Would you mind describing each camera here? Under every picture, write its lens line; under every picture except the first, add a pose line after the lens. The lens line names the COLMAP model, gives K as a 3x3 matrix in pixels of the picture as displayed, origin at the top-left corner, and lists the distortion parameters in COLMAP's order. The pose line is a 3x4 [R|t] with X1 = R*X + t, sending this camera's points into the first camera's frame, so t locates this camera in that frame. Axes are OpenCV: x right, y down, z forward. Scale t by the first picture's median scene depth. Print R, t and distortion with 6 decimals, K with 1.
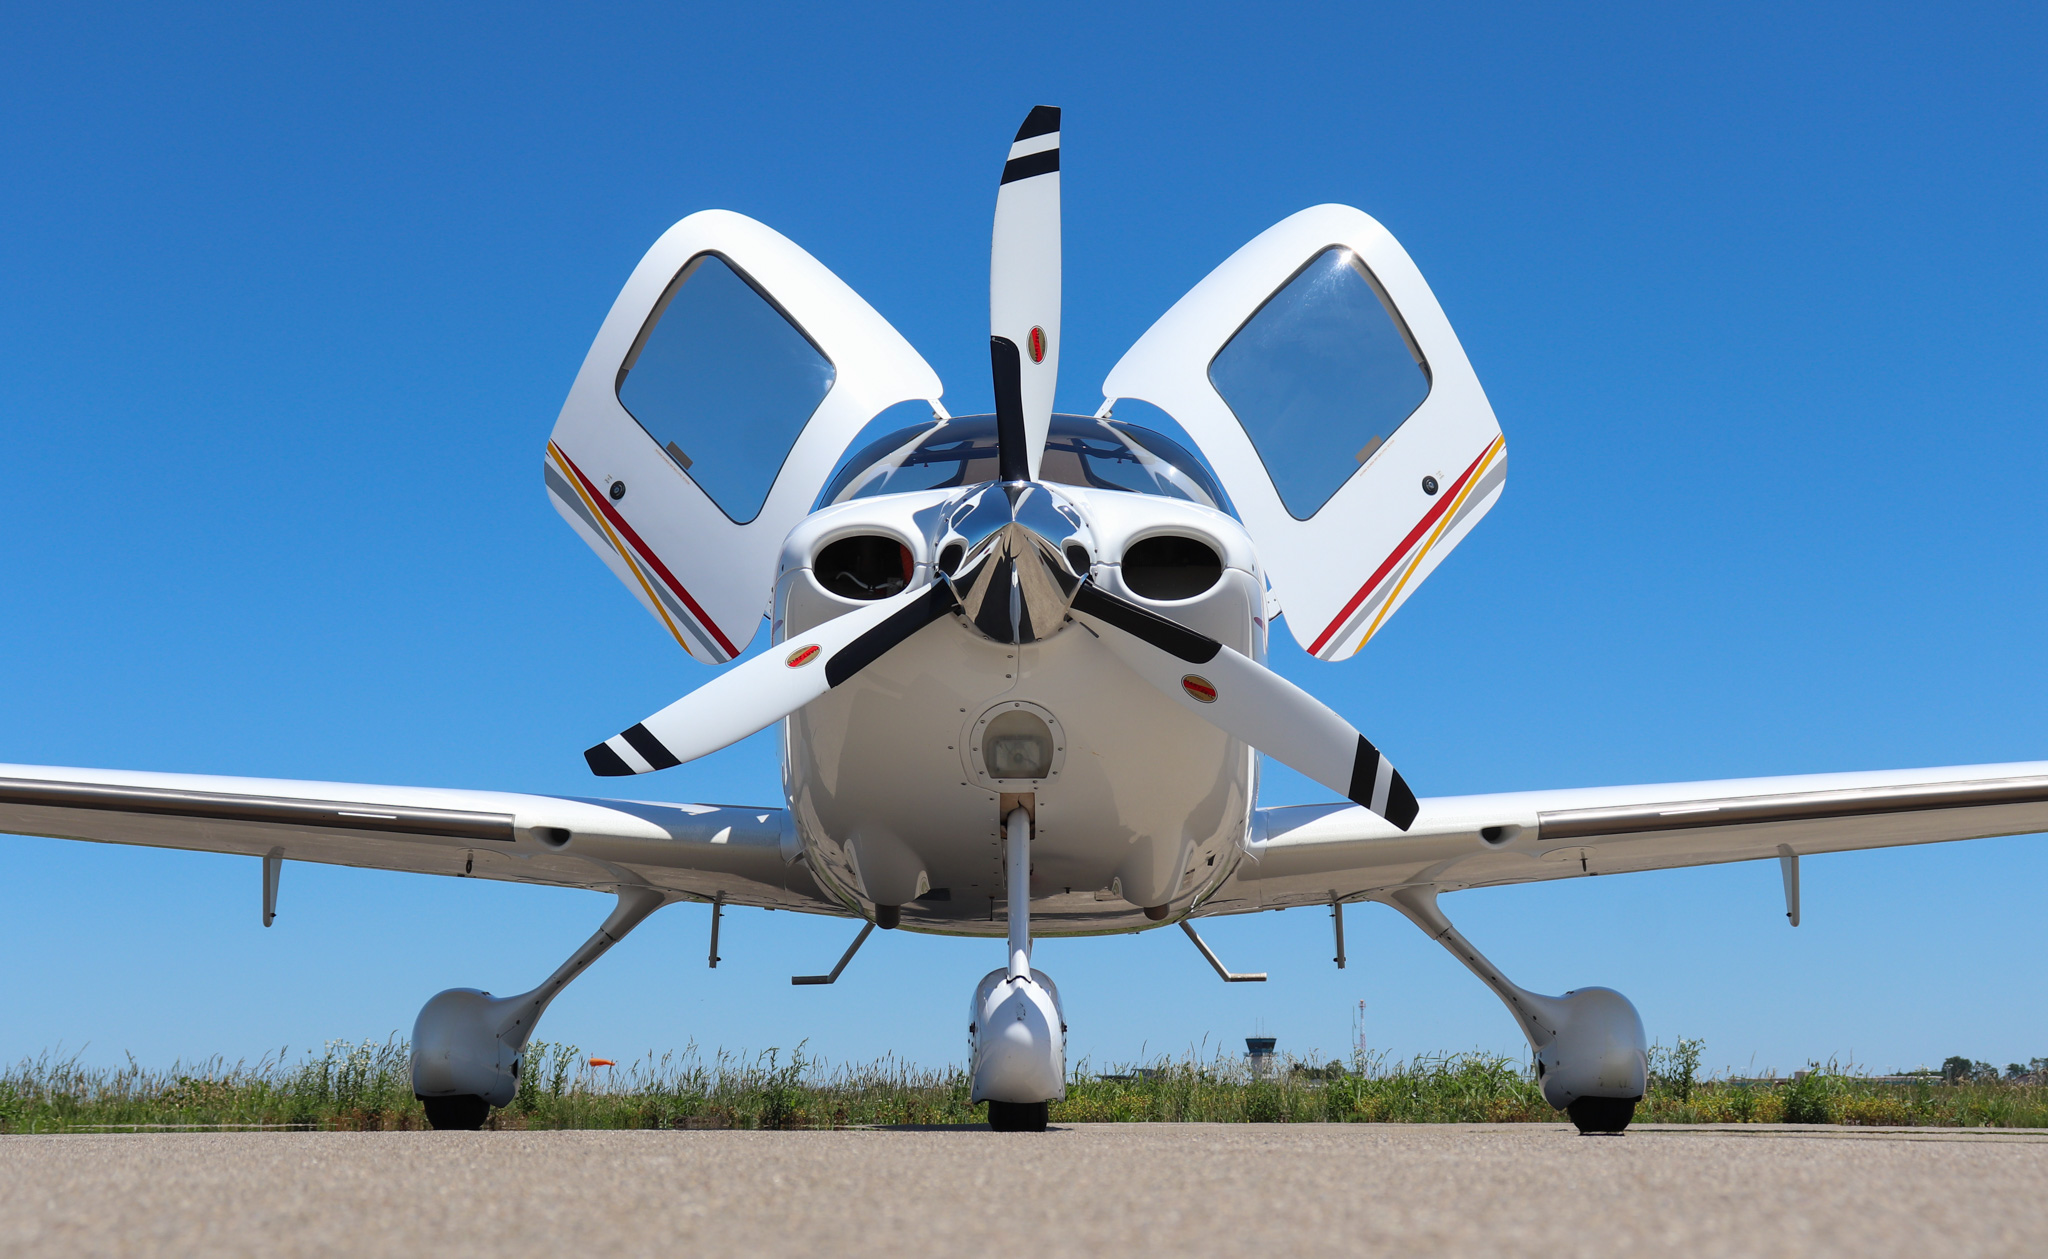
lens RADIAL K [[3213.6, 0, 1005.4], [0, 3213.6, 623.8], [0, 0, 1]] dist [0.044796, 0.000000]
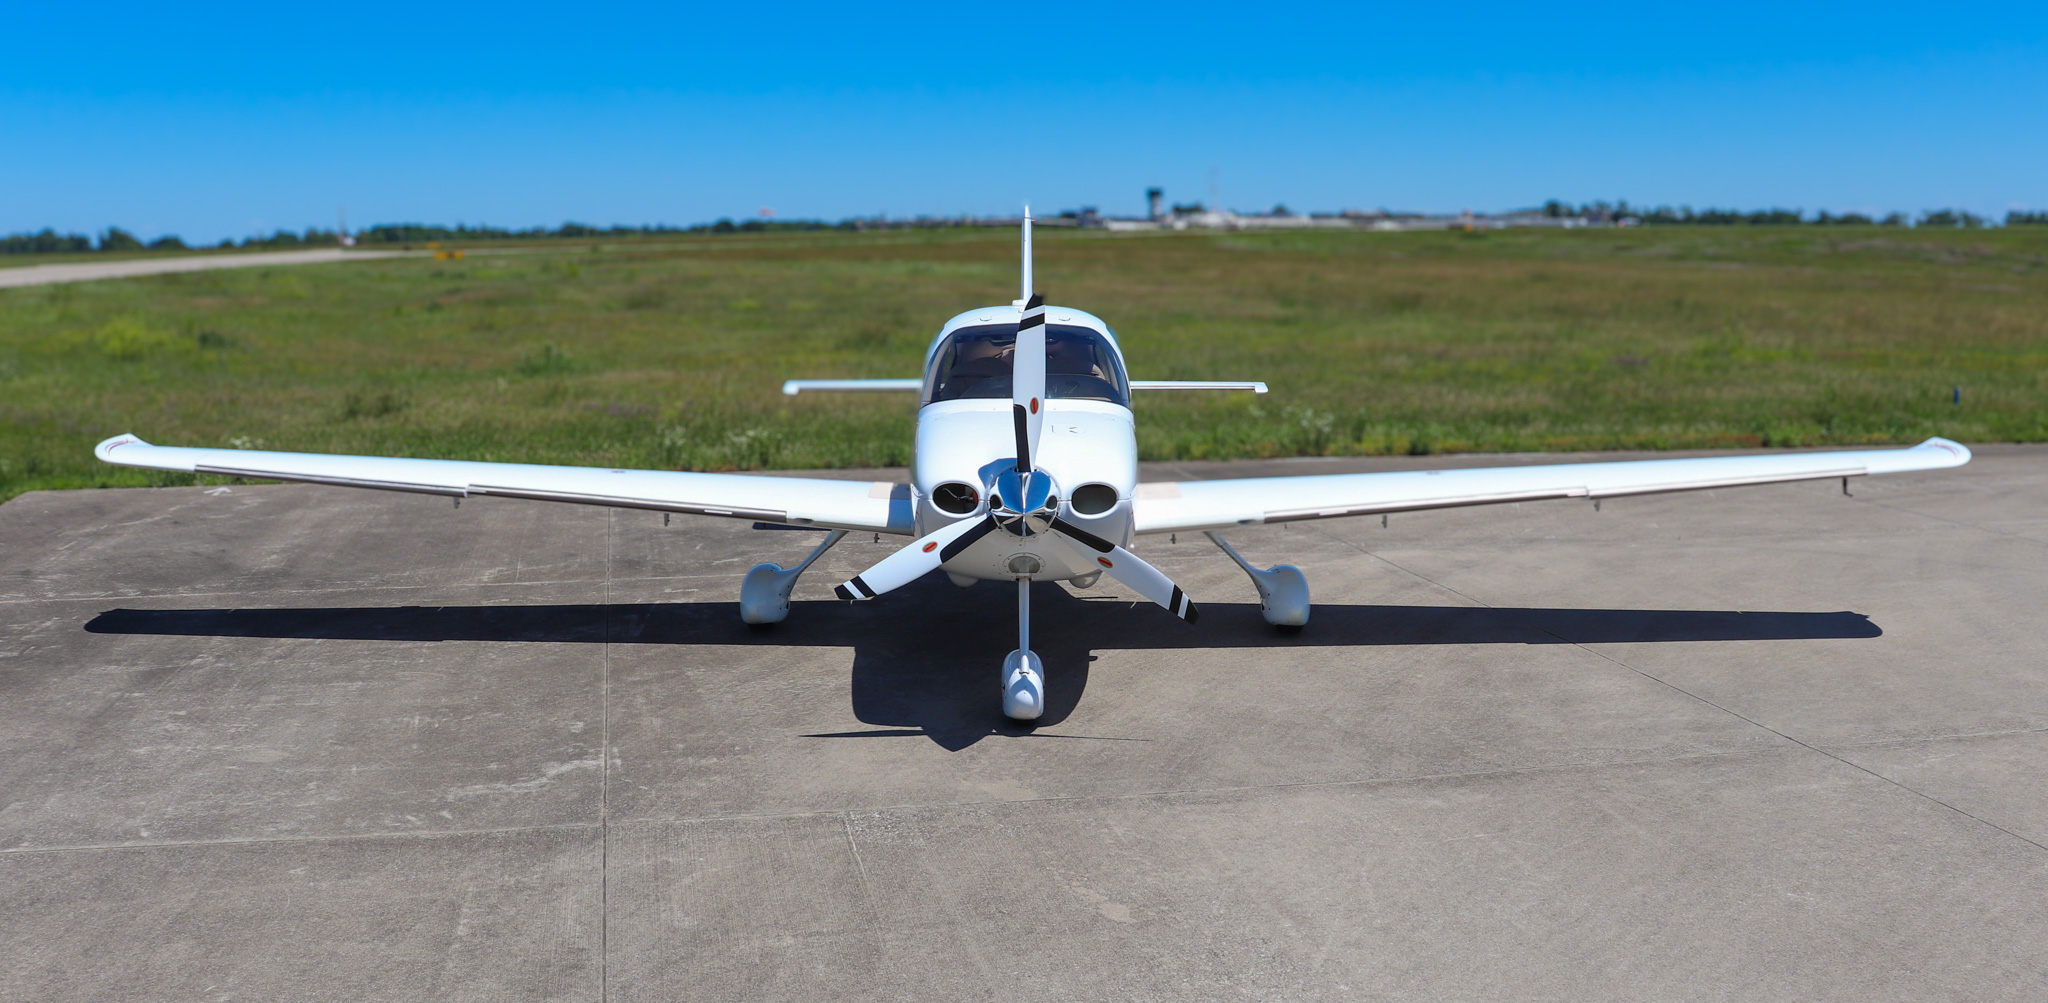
lens RADIAL K [[1885.2, 0, 1031.0], [0, 1885.2, 496.5], [0, 0, 1]] dist [-0.045412, 0.000000]
pose [[0.999911, 0.000441, 0.013364, -0.009350], [-0.004516, 0.951869, 0.306471, -0.418828], [-0.012586, -0.306504, 0.951786, -0.243532]]
